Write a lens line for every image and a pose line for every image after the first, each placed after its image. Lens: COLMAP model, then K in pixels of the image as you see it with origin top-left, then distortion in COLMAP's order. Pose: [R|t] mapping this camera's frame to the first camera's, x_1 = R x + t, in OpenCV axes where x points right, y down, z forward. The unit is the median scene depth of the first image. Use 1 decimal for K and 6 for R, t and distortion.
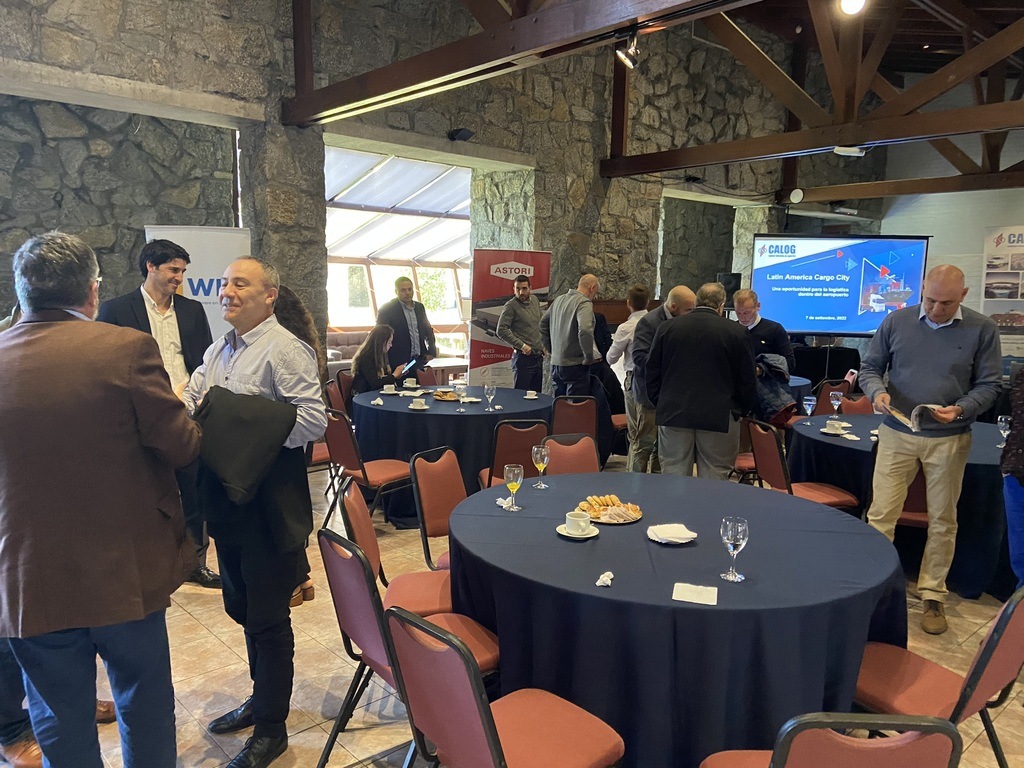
lens RADIAL K [[766.4, 0, 503.3], [0, 766.4, 386.4], [0, 0, 1]] dist [0.088725, -0.103632]
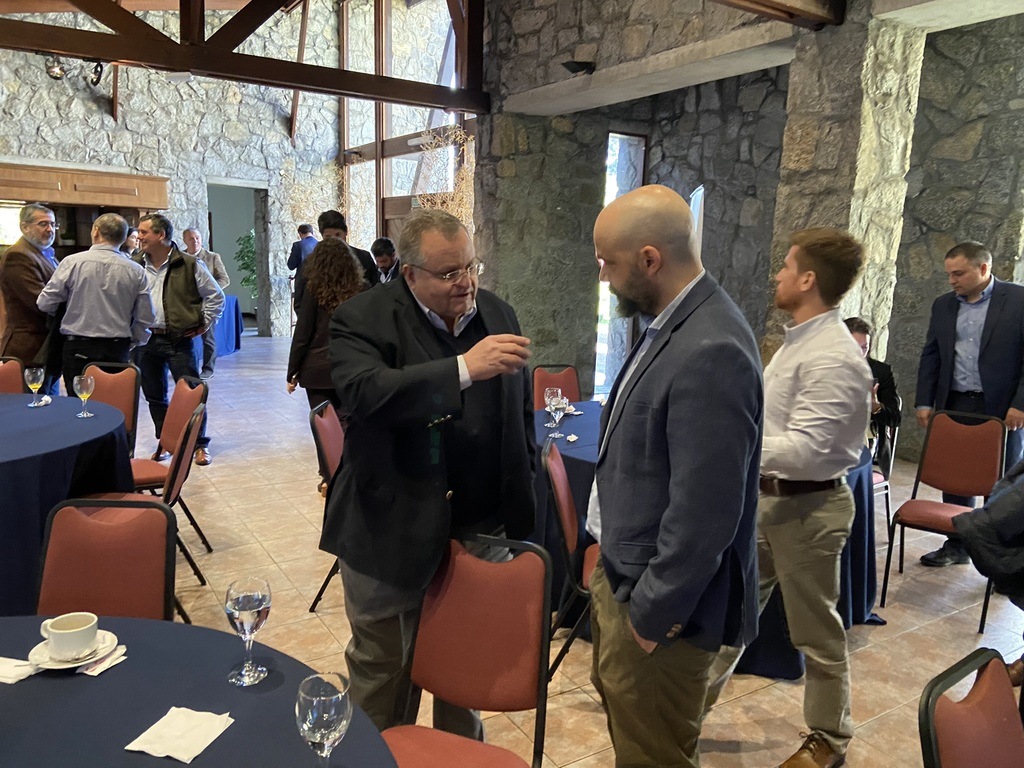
lens RADIAL K [[766.4, 0, 513.0], [0, 766.4, 383.2], [0, 0, 1]] dist [0.088725, -0.103632]
pose [[-0.187498, 0.138231, -0.972490, 0.436731], [-0.167566, 0.971035, 0.170331, -0.080780], [0.967867, 0.194893, -0.158905, 0.764313]]
